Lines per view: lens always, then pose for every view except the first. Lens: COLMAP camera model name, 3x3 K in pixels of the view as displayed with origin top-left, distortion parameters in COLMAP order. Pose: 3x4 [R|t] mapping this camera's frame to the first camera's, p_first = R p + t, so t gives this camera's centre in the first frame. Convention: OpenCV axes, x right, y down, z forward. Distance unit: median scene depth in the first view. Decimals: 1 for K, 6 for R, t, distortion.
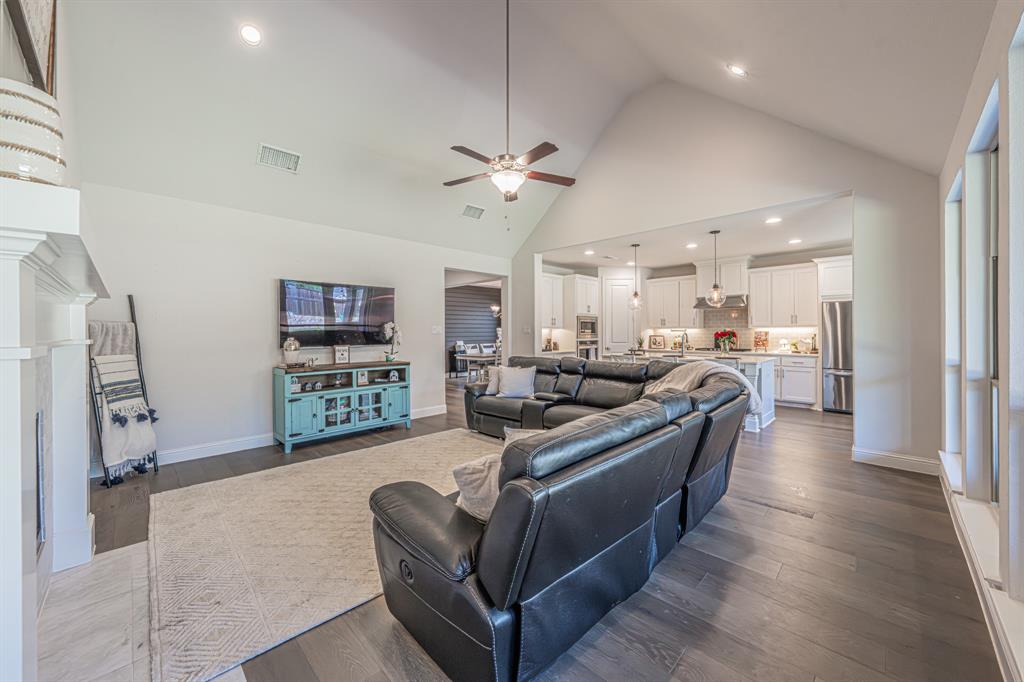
lens RADIAL K [[390.6, 0, 509.5], [0, 390.6, 336.7], [0, 0, 1]] dist [-0.002365, -0.000393]
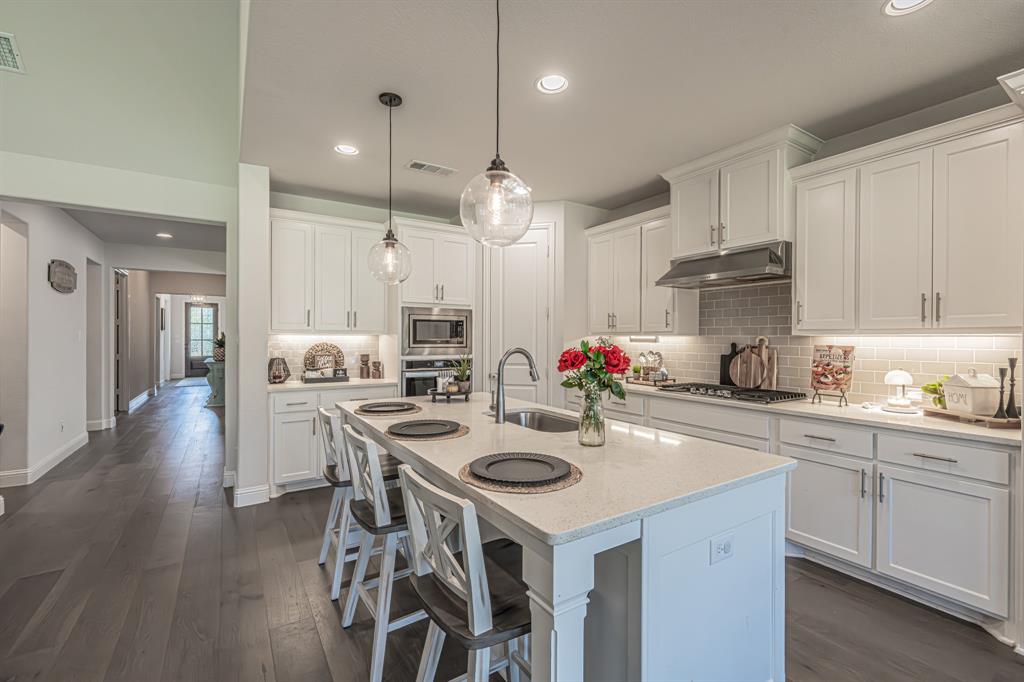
lens RADIAL K [[441.6, 0, 516.2], [0, 441.6, 341.1], [0, 0, 1]] dist [-0.003485, -0.000169]
pose [[0.976165, 0.008604, -0.216861, 0.448278], [-0.009541, 0.999949, -0.003275, -0.012911], [0.216822, 0.005266, 0.976197, 0.547261]]
